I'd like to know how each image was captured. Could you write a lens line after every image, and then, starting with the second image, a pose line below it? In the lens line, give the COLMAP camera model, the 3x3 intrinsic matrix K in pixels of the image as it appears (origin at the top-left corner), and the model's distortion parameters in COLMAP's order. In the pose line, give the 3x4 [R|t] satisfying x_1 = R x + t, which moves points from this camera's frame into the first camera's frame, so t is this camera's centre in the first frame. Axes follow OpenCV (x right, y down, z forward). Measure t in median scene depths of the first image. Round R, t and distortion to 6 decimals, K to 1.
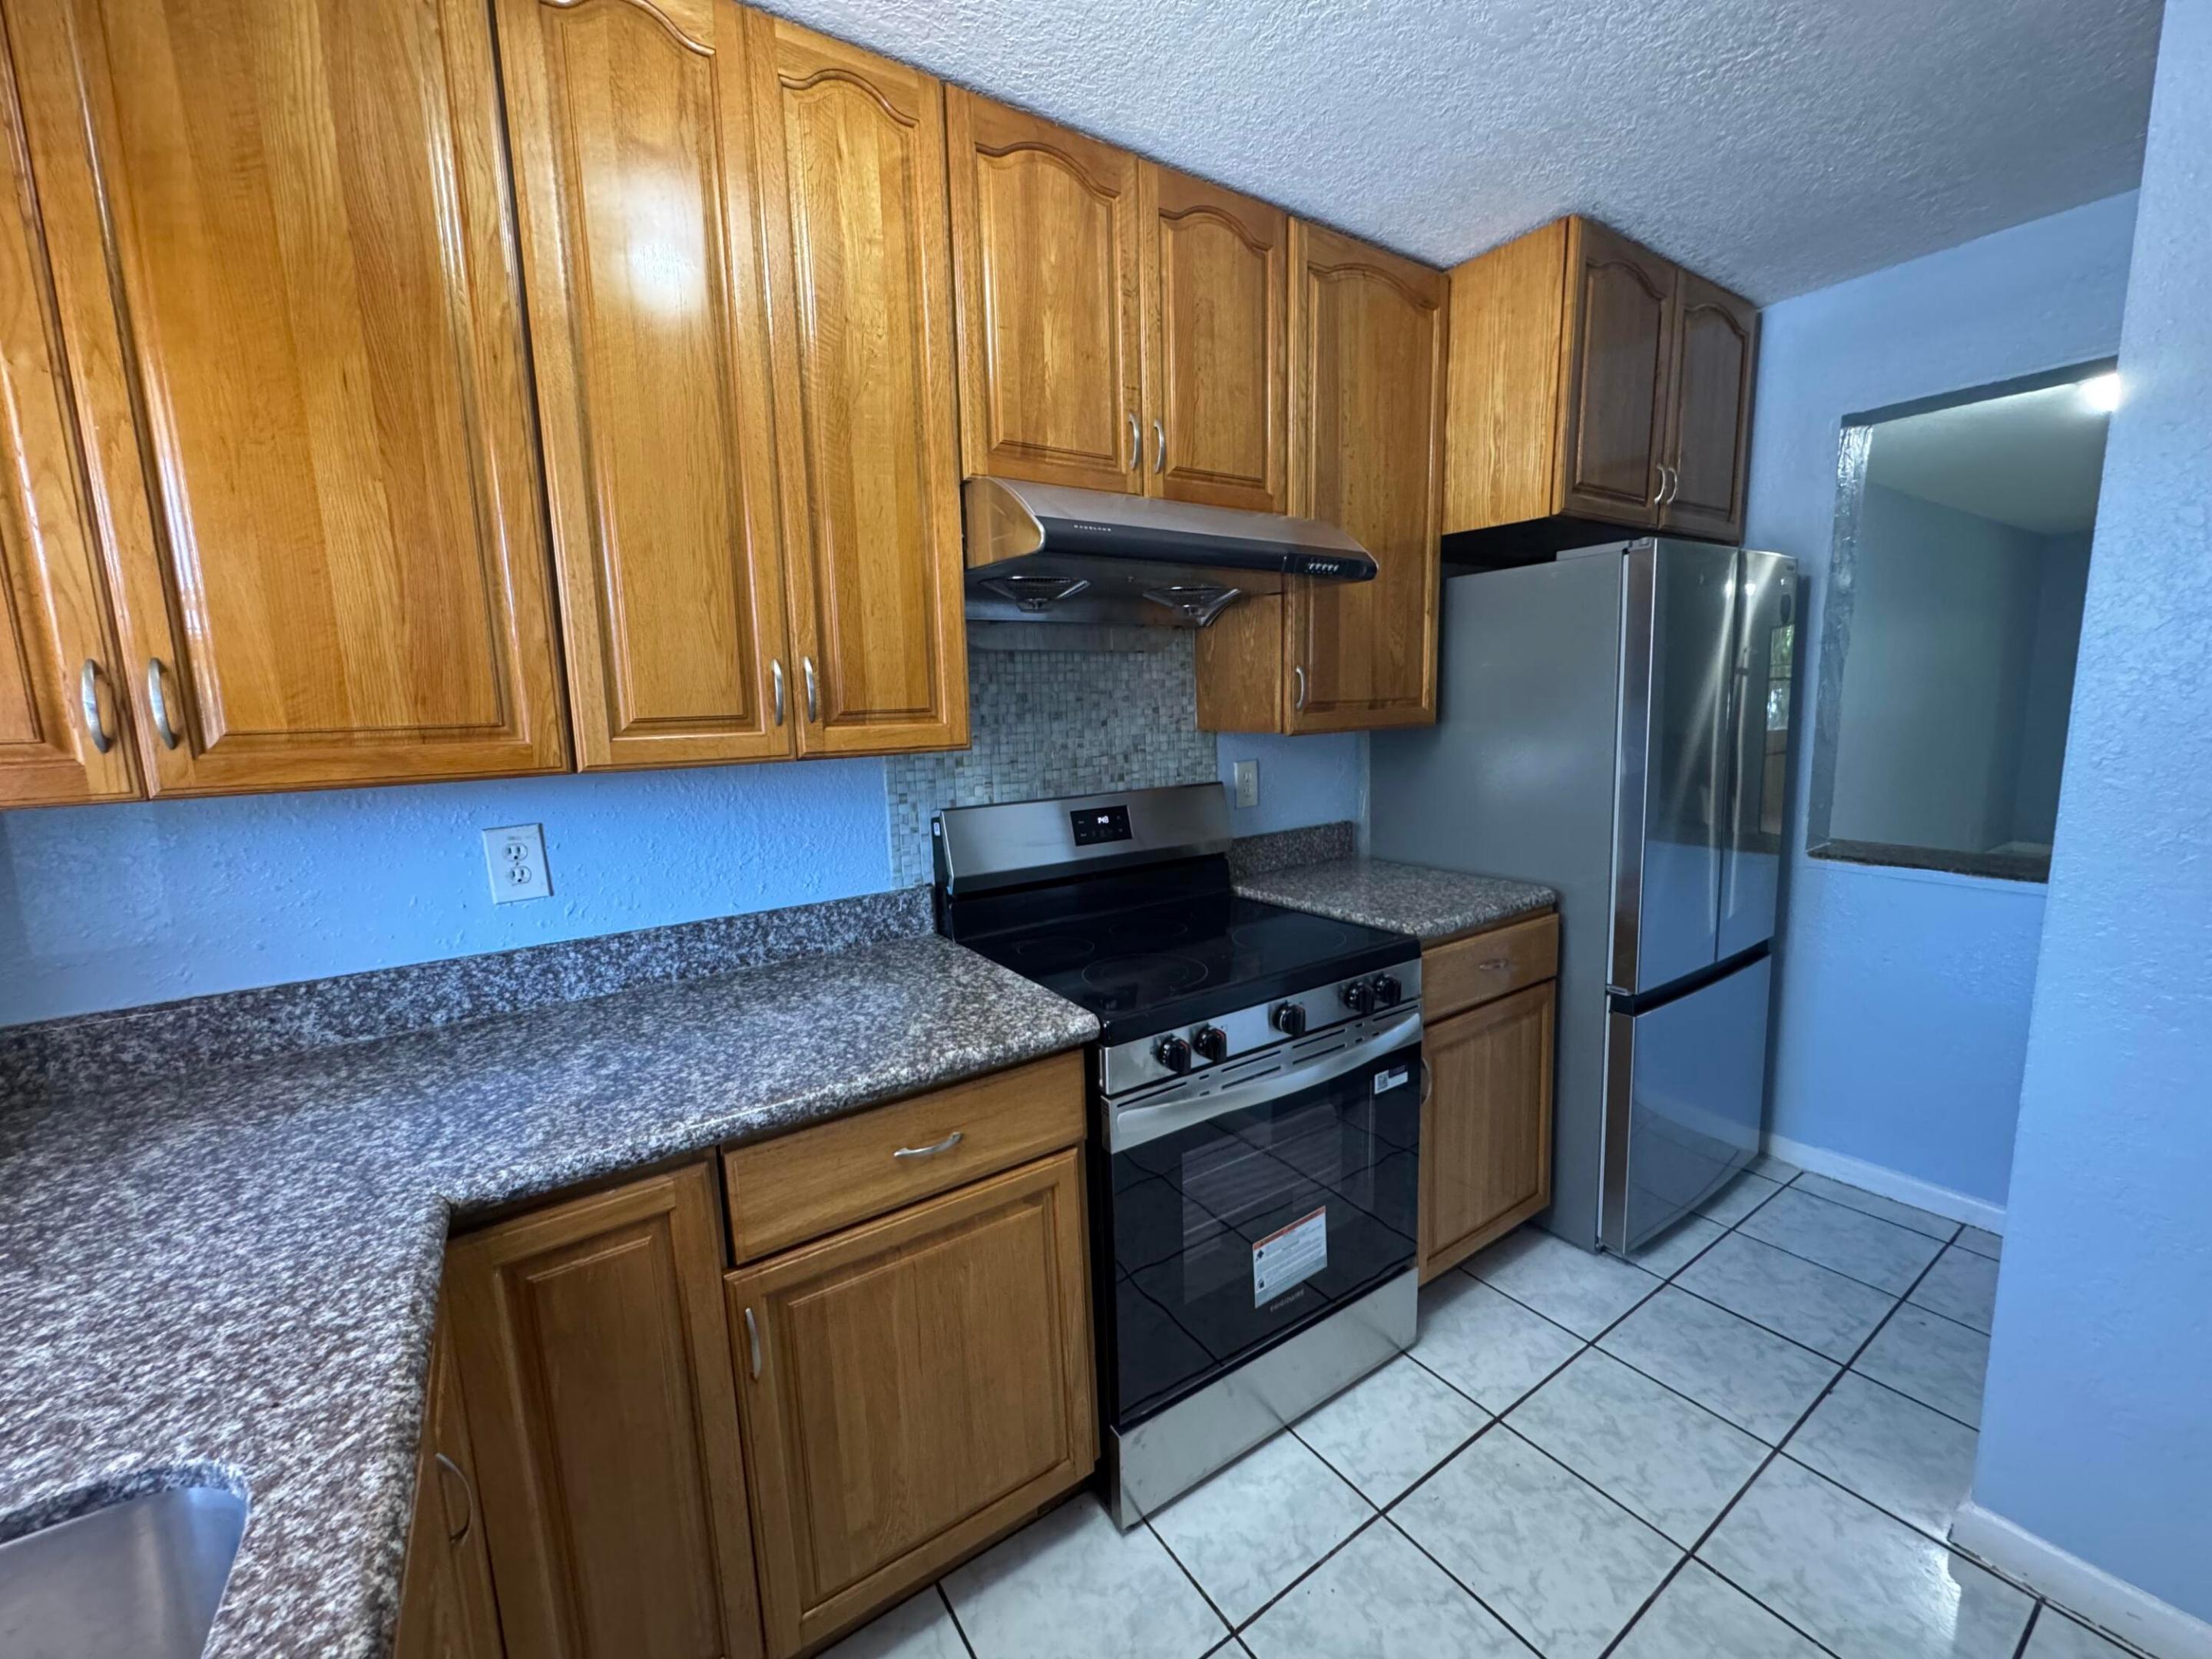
lens RADIAL K [[887.8, 0, 1105.8], [0, 887.8, 827.1], [0, 0, 1]] dist [-0.008178, -0.000277]
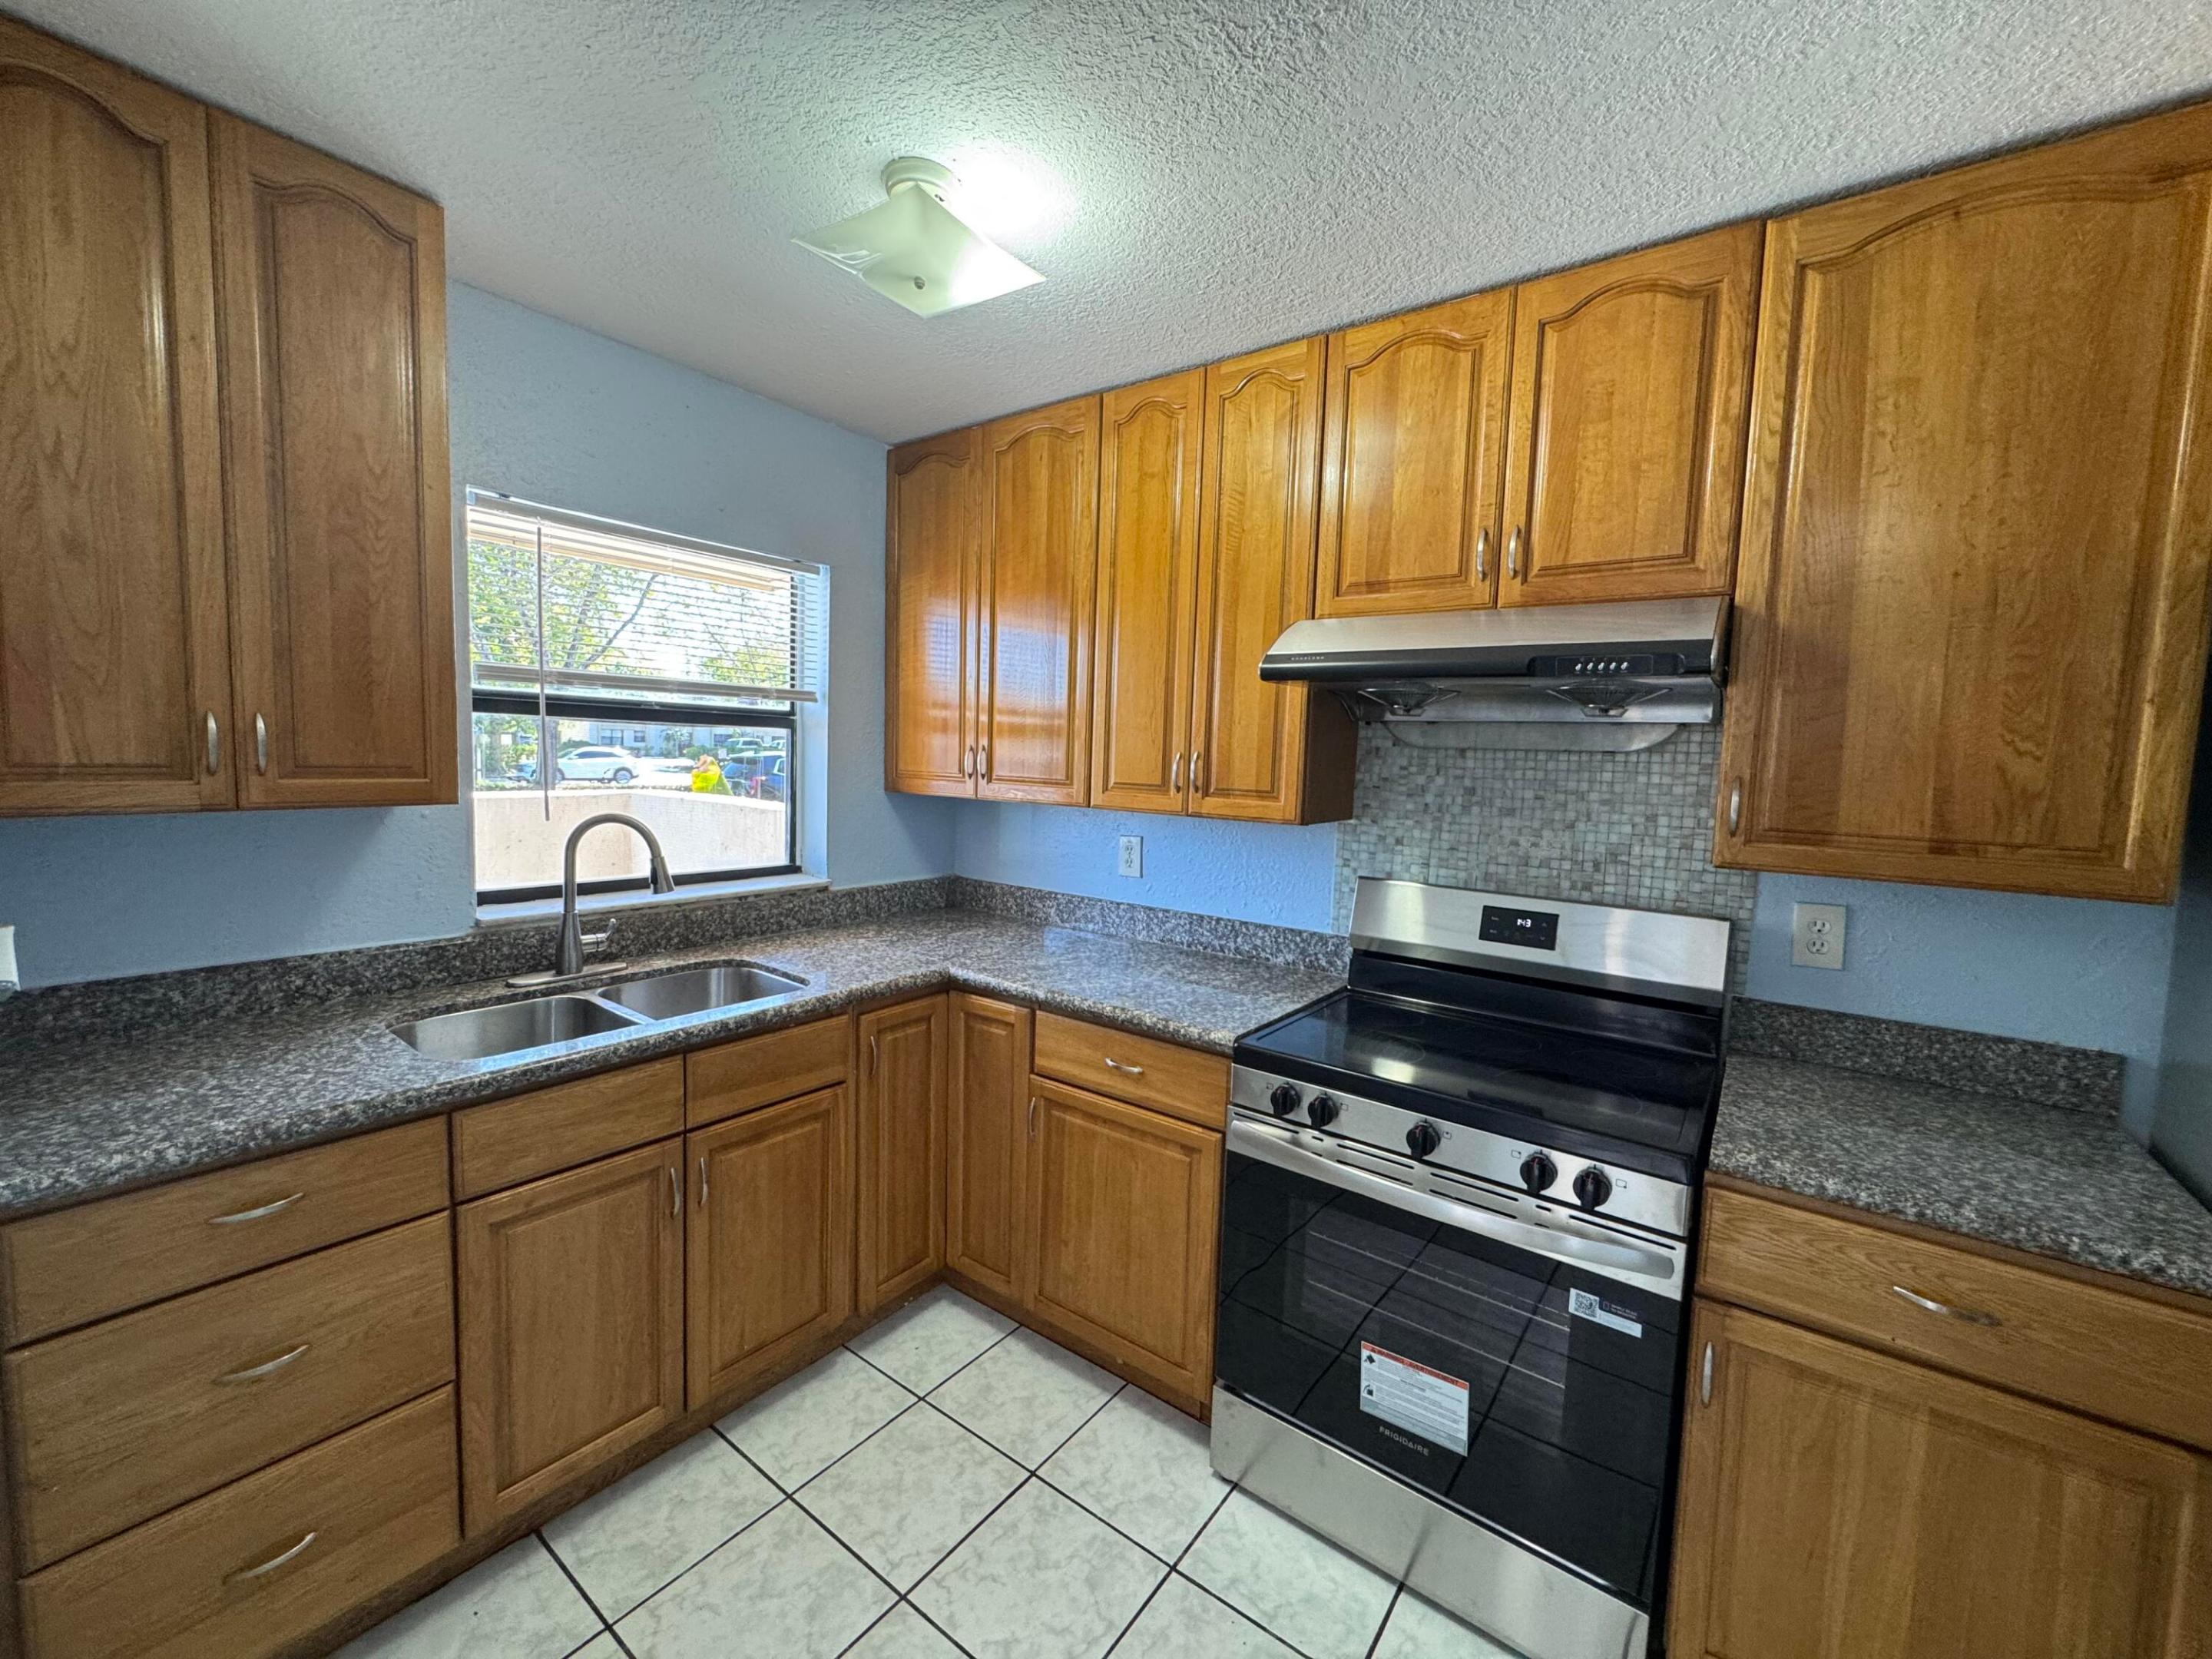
lens RADIAL K [[887.8, 0, 1106.1], [0, 887.8, 825.8], [0, 0, 1]] dist [-0.008178, -0.000277]
pose [[0.321328, 0.116803, -0.939737, 0.815218], [-0.180317, 0.981754, 0.060369, -0.096206], [0.929642, 0.150052, 0.336527, 0.260107]]
